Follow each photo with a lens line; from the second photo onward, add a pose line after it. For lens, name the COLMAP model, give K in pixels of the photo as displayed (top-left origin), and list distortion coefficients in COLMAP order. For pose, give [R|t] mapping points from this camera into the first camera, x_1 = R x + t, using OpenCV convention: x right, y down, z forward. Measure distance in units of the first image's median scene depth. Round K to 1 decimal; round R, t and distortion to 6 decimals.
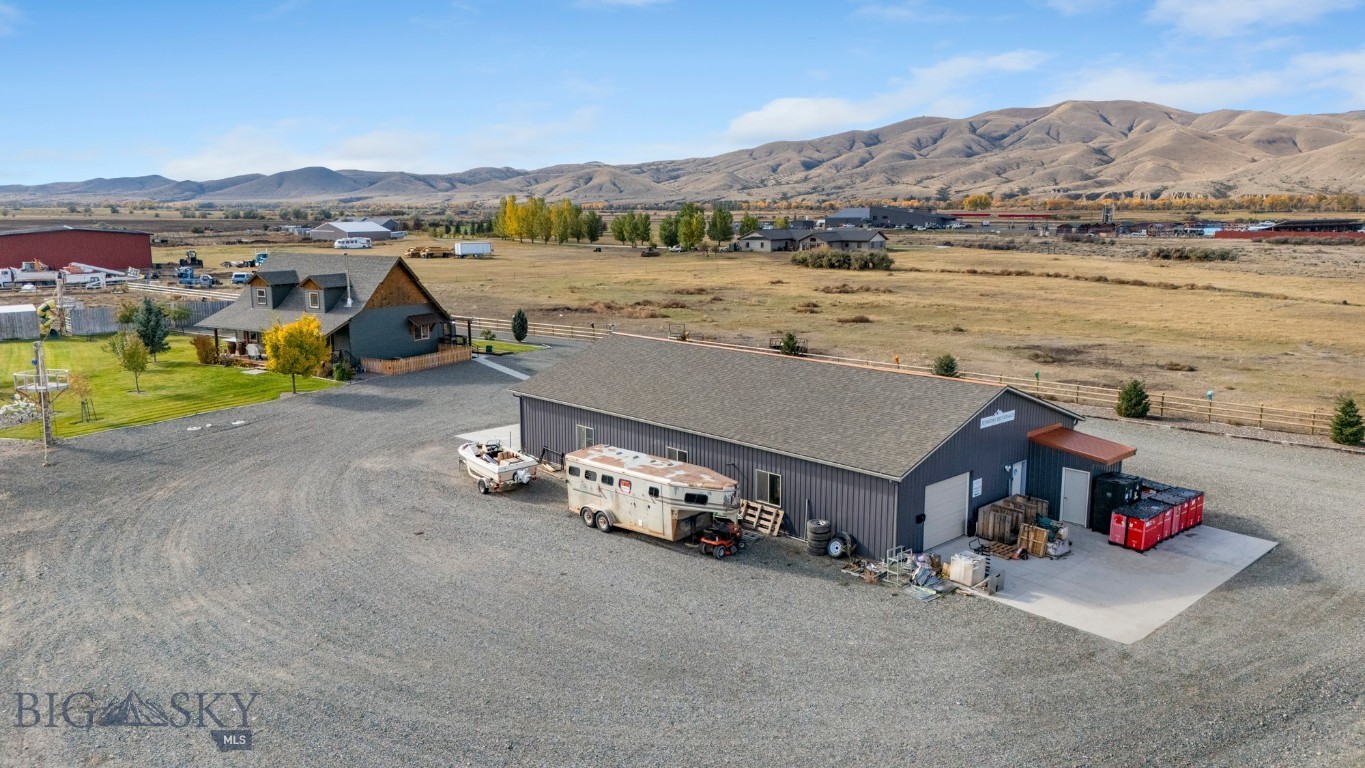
lens RADIAL K [[995.7, 0, 687.5], [0, 995.7, 394.6], [0, 0, 1]] dist [0.067464, -0.056887]
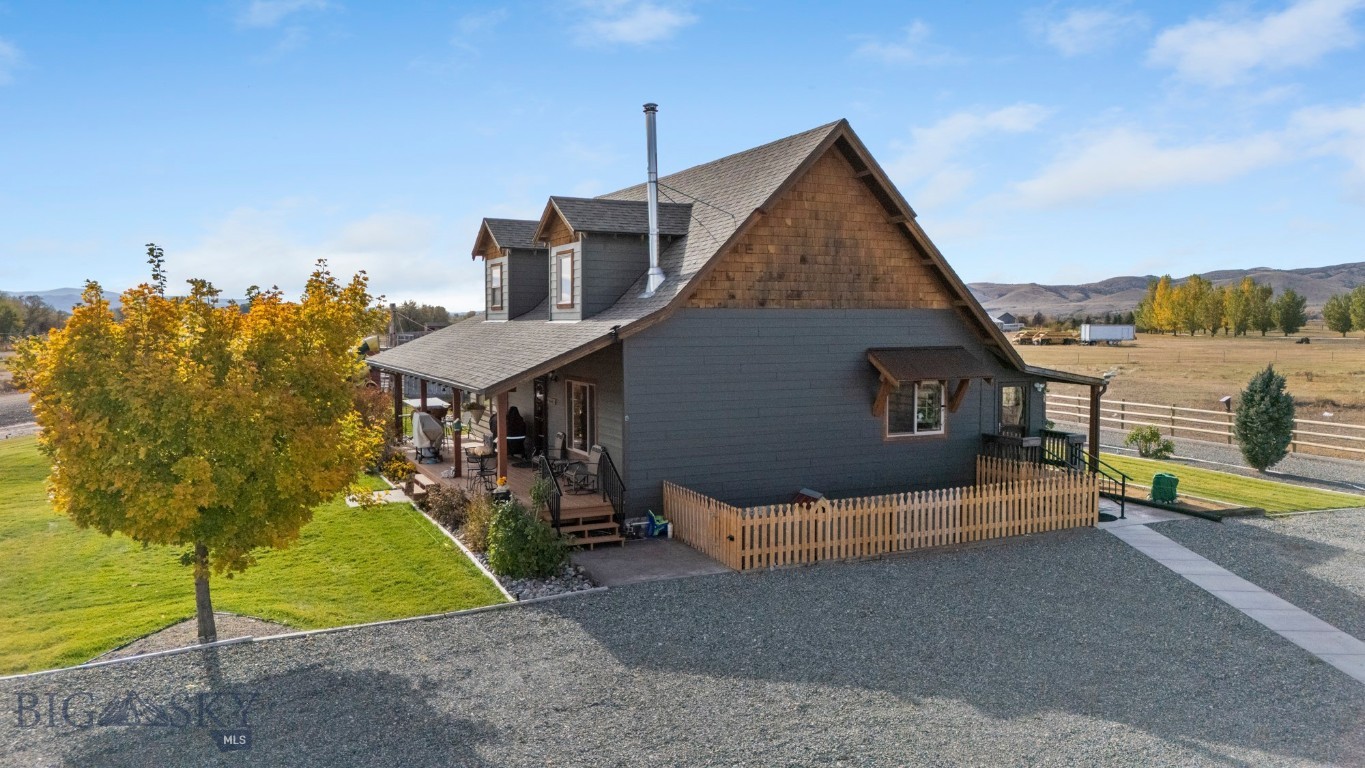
lens RADIAL K [[995.7, 0, 685.8], [0, 995.7, 387.9], [0, 0, 1]] dist [0.067464, -0.056887]
pose [[0.823353, 0.040696, -0.566069, -0.077956], [-0.106930, 0.990686, -0.084309, -0.018389], [0.557366, 0.129946, 0.820035, 0.357105]]
